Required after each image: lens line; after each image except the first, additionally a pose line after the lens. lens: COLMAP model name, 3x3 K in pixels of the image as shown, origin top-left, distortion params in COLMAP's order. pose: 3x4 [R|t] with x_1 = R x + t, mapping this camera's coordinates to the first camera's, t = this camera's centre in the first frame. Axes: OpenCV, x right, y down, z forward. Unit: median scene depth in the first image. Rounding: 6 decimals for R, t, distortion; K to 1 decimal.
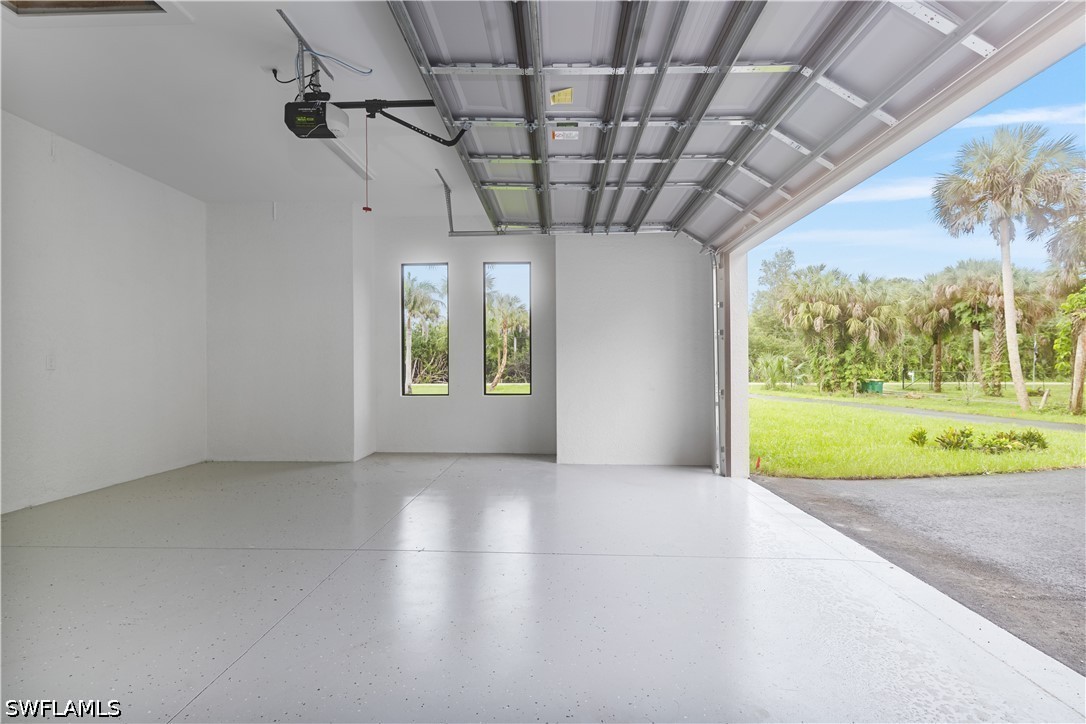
lens RADIAL K [[533.8, 0, 543.0], [0, 533.8, 362.0], [0, 0, 1]] dist [-0.000205, -0.000011]
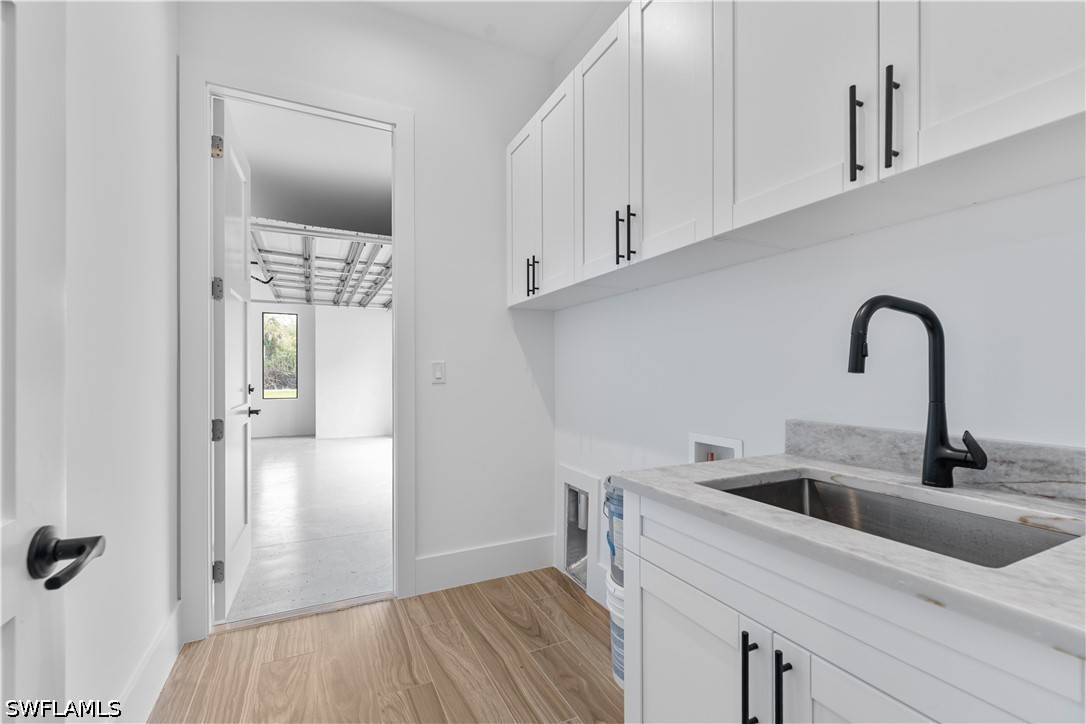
lens RADIAL K [[471.2, 0, 543.2], [0, 471.2, 367.0], [0, 0, 1]] dist [0.001762, -0.000307]
pose [[0.882422, 0.002420, 0.470452, -0.046099], [-0.001805, 0.999997, -0.001759, -0.035851], [-0.470455, 0.000703, 0.882424, -0.717733]]
